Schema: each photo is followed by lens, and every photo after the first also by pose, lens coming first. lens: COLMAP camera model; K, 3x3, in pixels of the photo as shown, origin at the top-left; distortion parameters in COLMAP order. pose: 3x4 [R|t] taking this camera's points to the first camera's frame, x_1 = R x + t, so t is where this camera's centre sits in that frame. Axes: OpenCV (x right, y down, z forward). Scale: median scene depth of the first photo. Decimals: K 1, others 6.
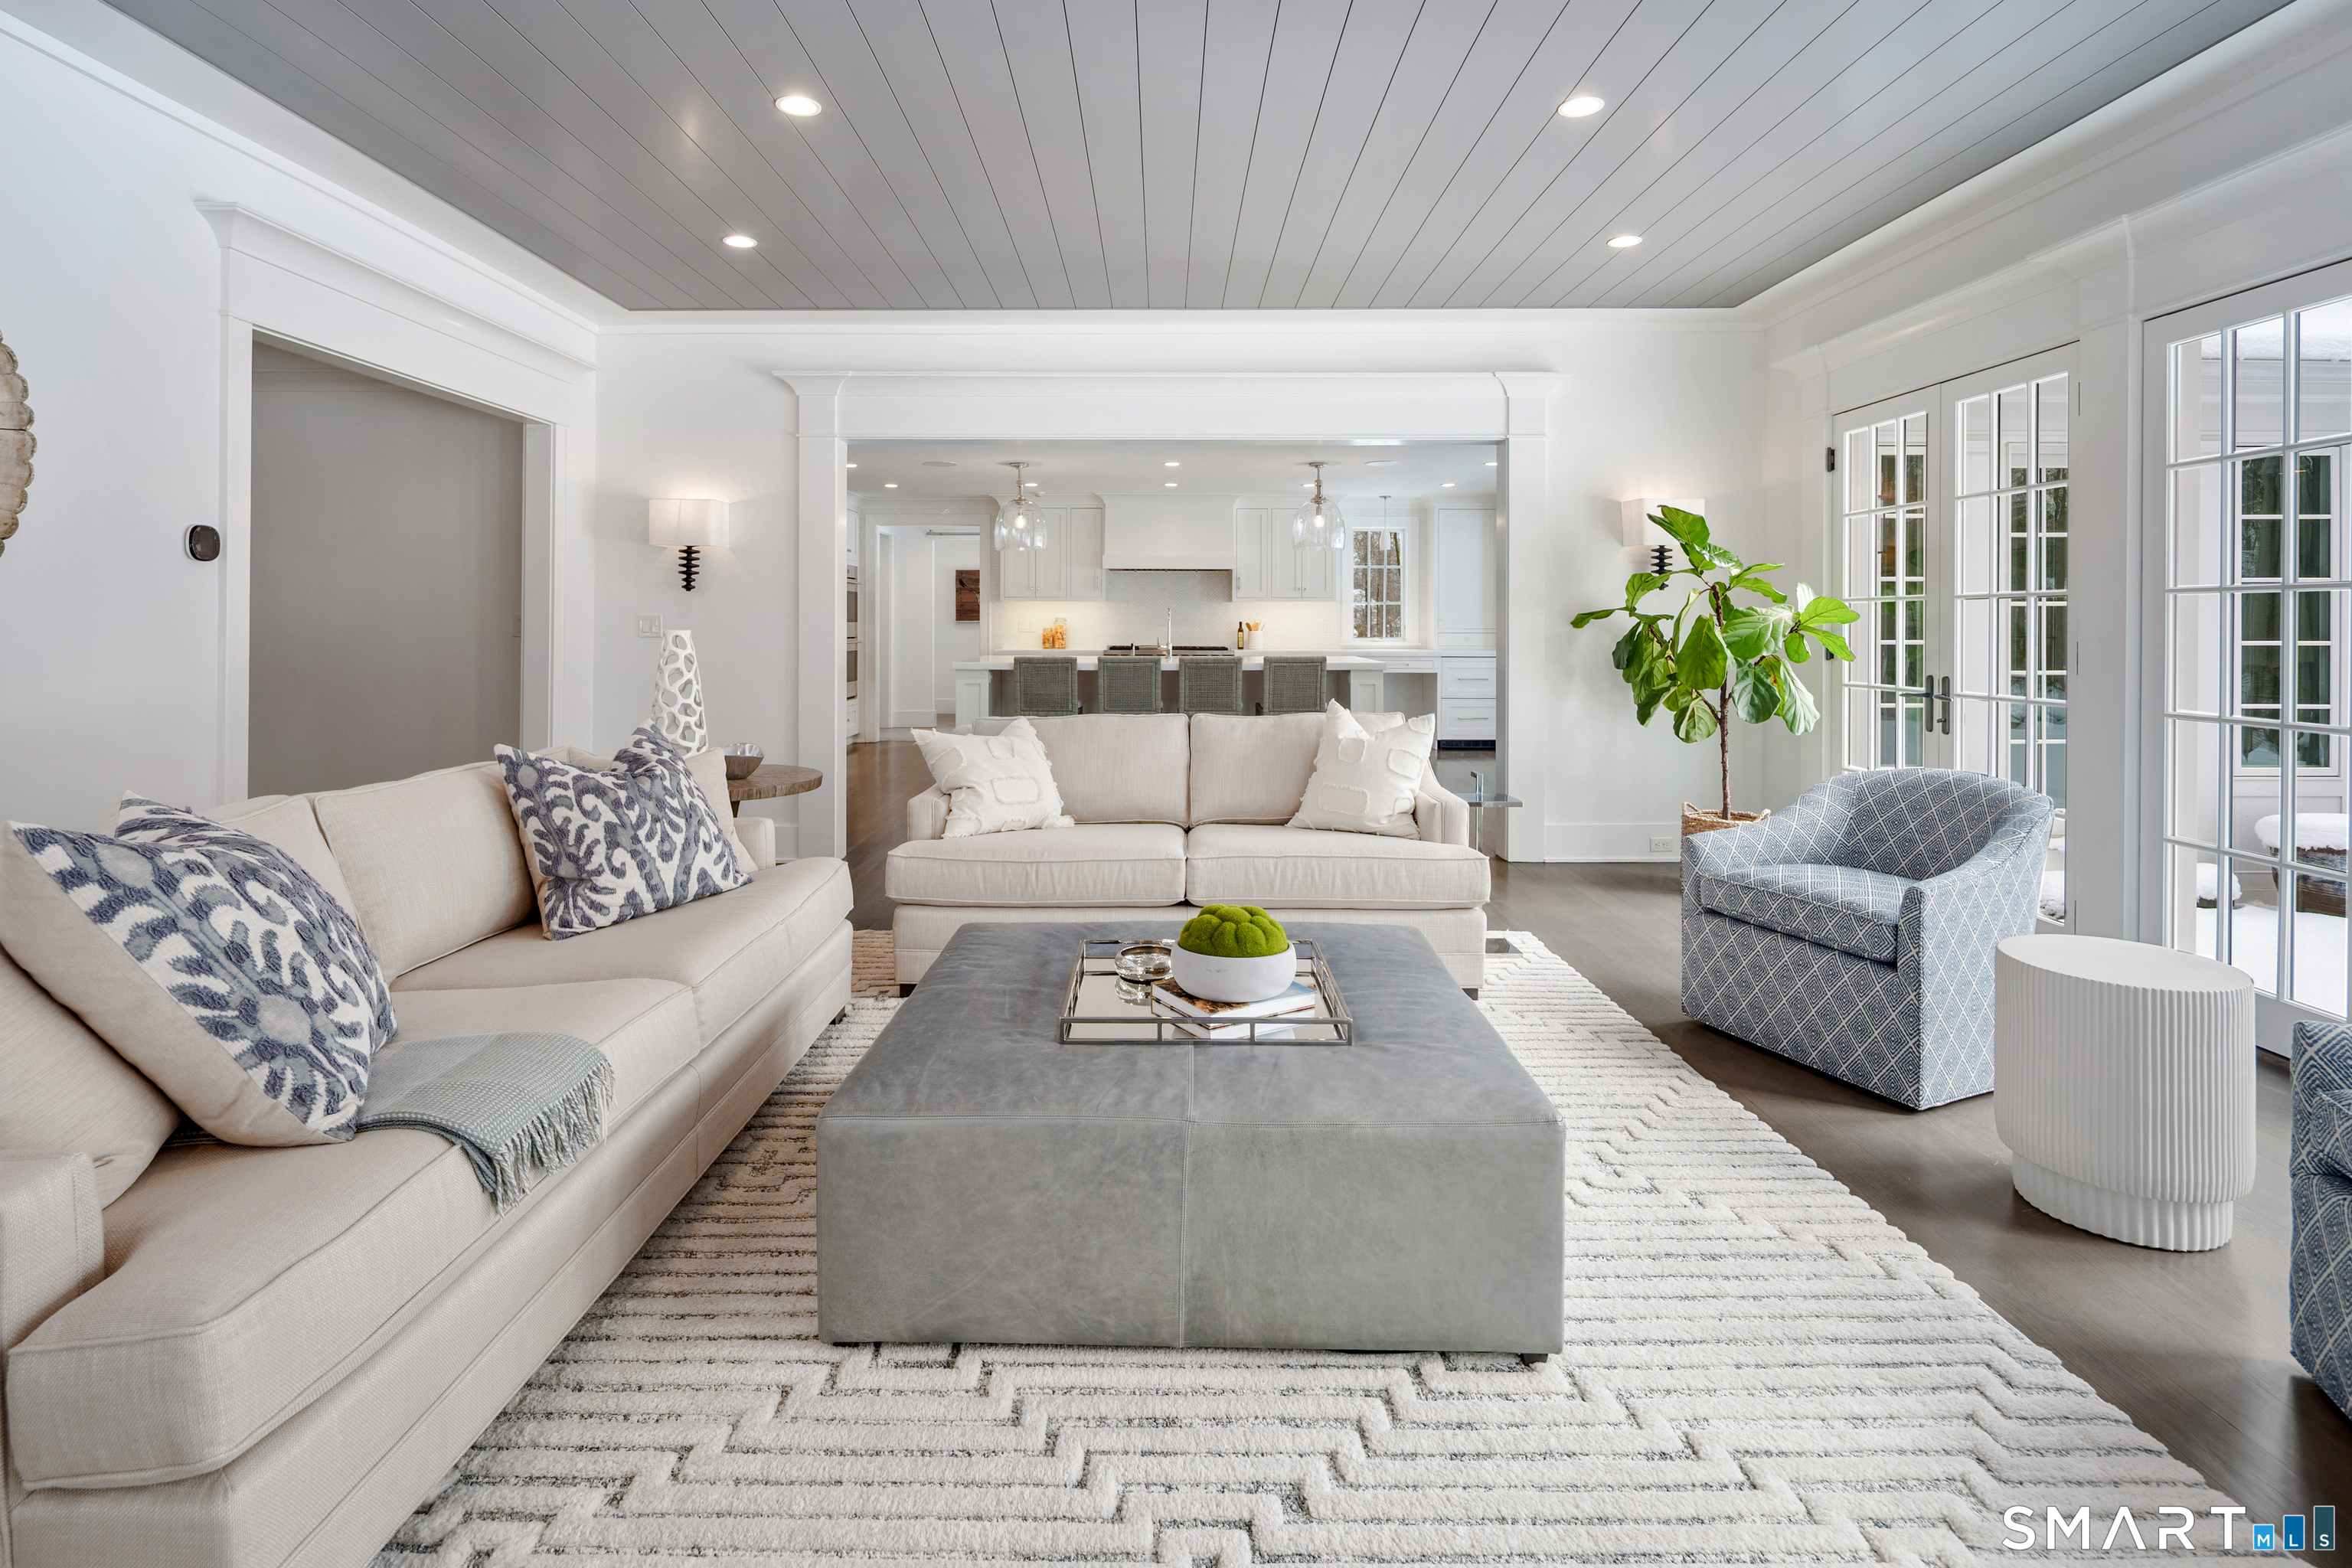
lens RADIAL K [[1165.8, 0, 1170.5], [0, 1165.8, 622.9], [0, 0, 1]] dist [-0.000526, -0.001029]
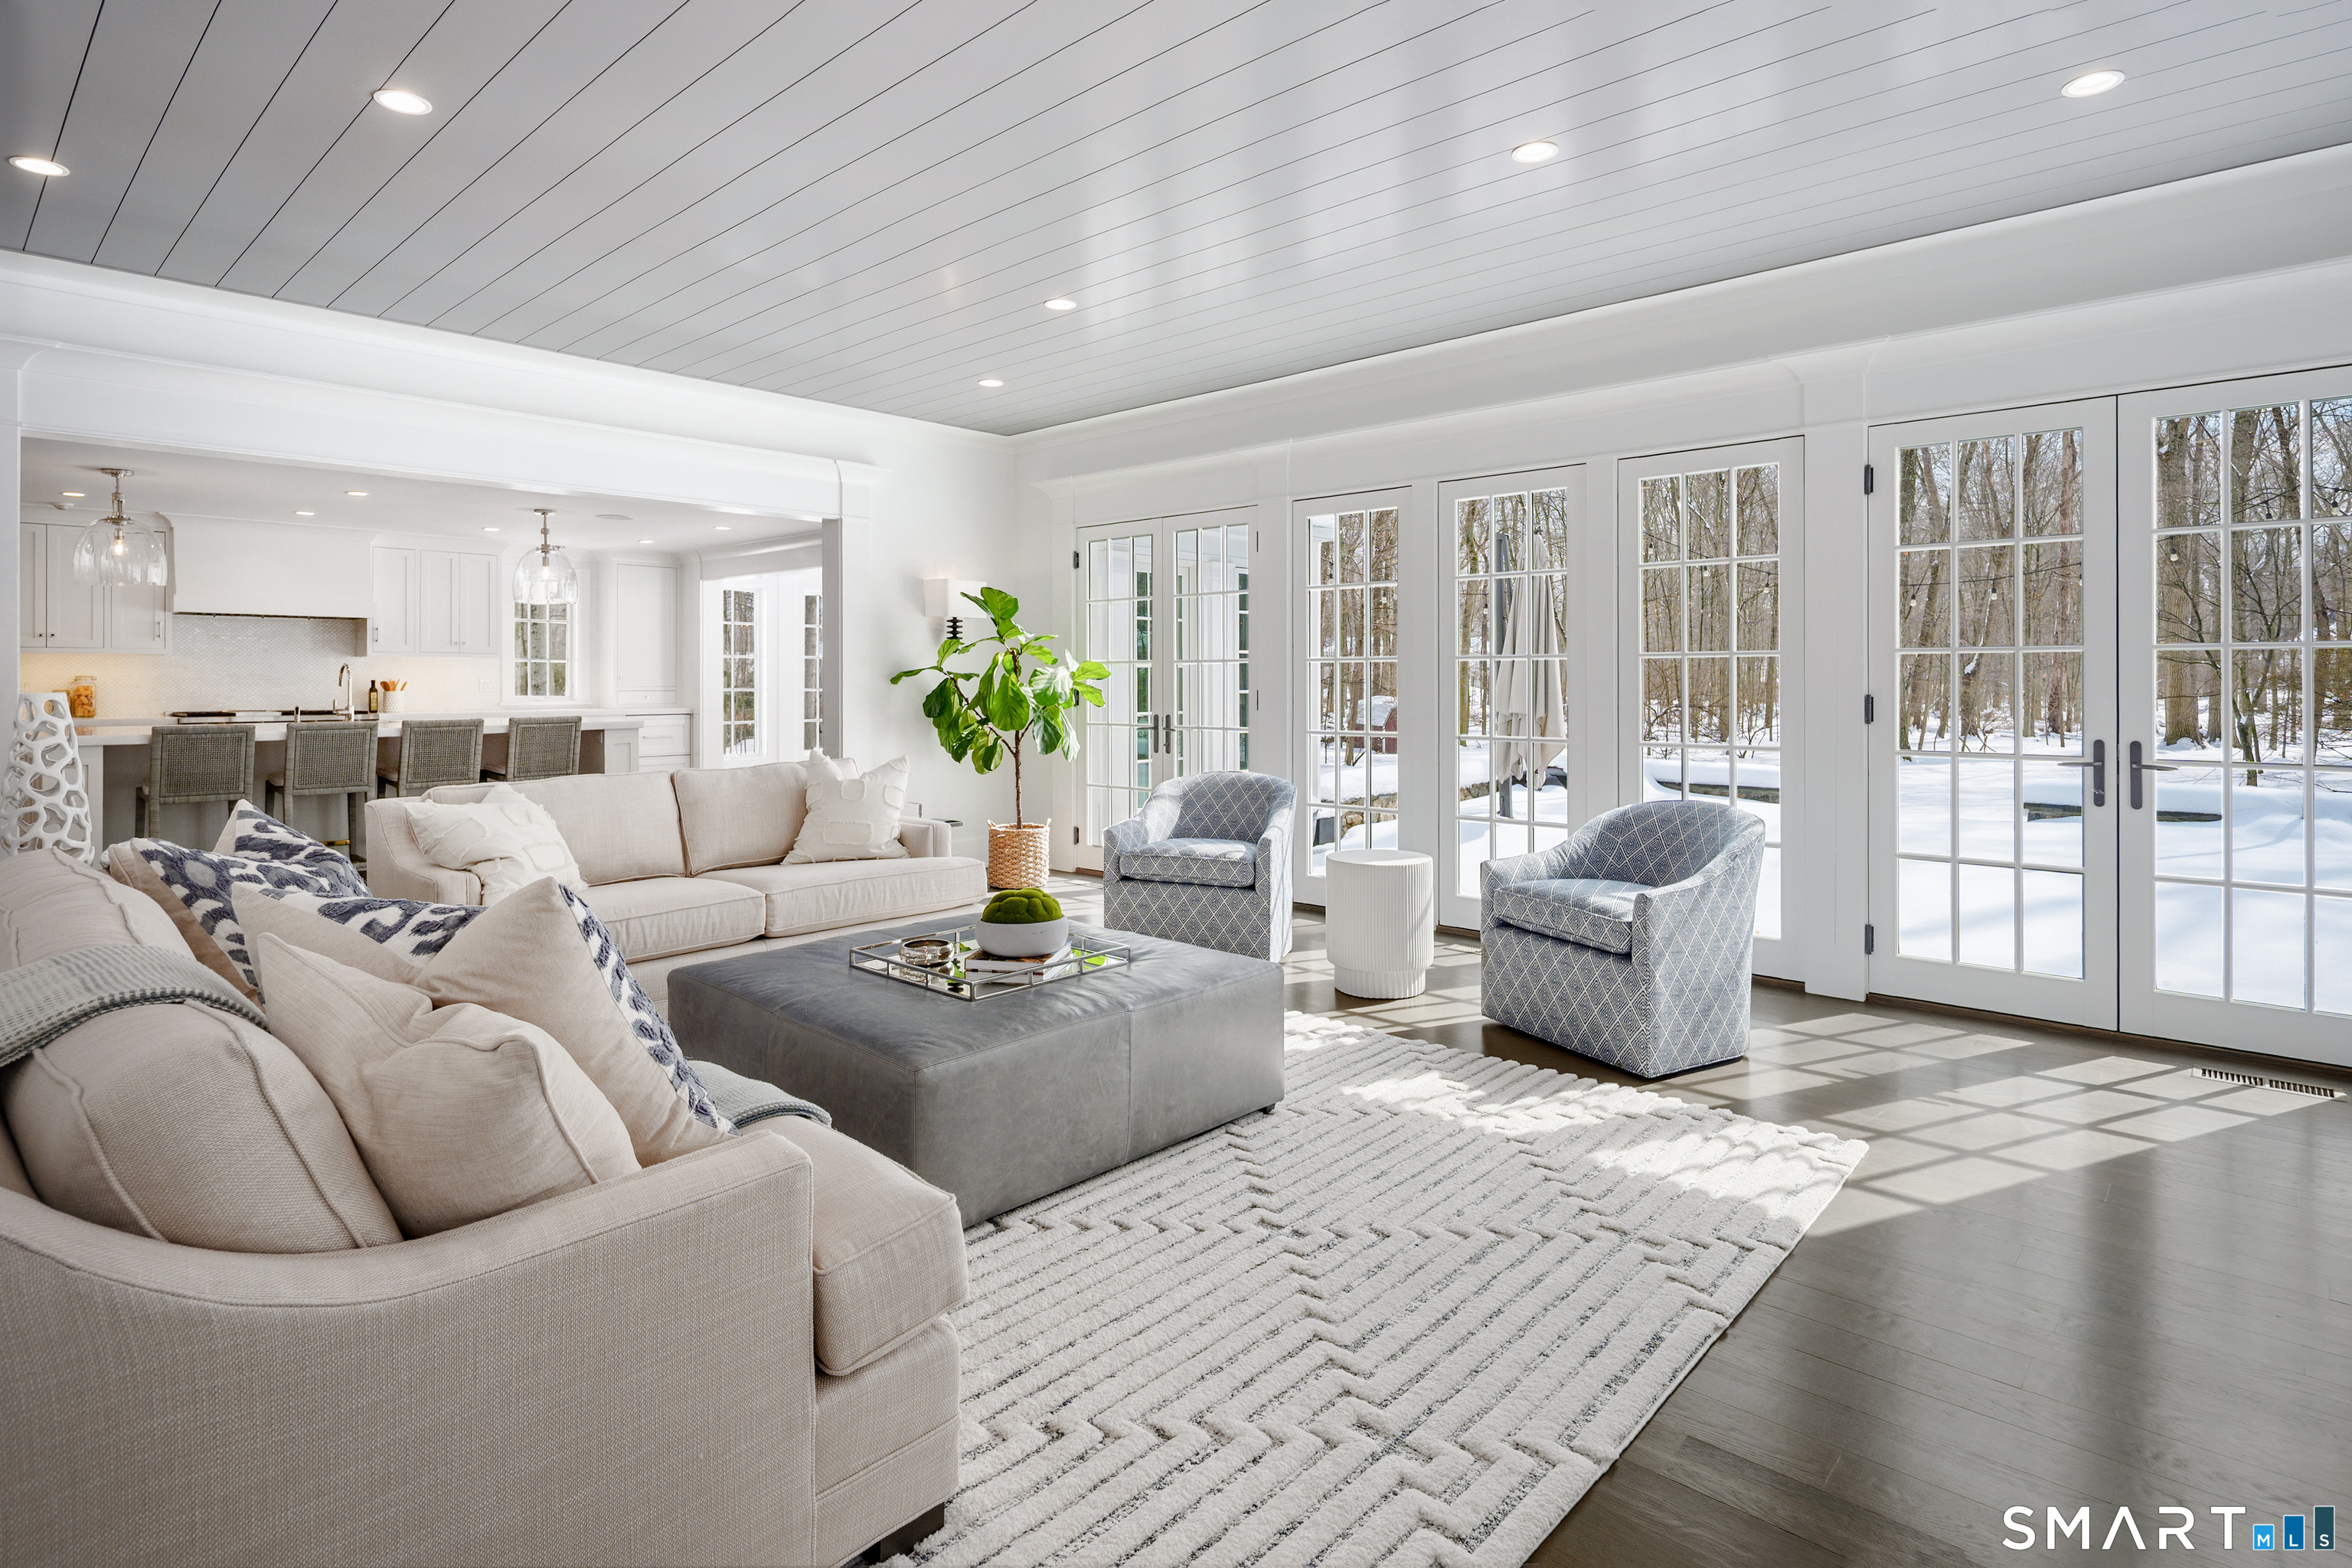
lens RADIAL K [[1173.1, 0, 1184.1], [0, 1173.1, 679.3], [0, 0, 1]] dist [0.000035, -0.000065]
pose [[0.677728, -0.002609, 0.735308, -0.422436], [0.003272, 0.999995, 0.000533, -0.000239], [-0.735305, 0.002045, 0.677733, -0.031167]]
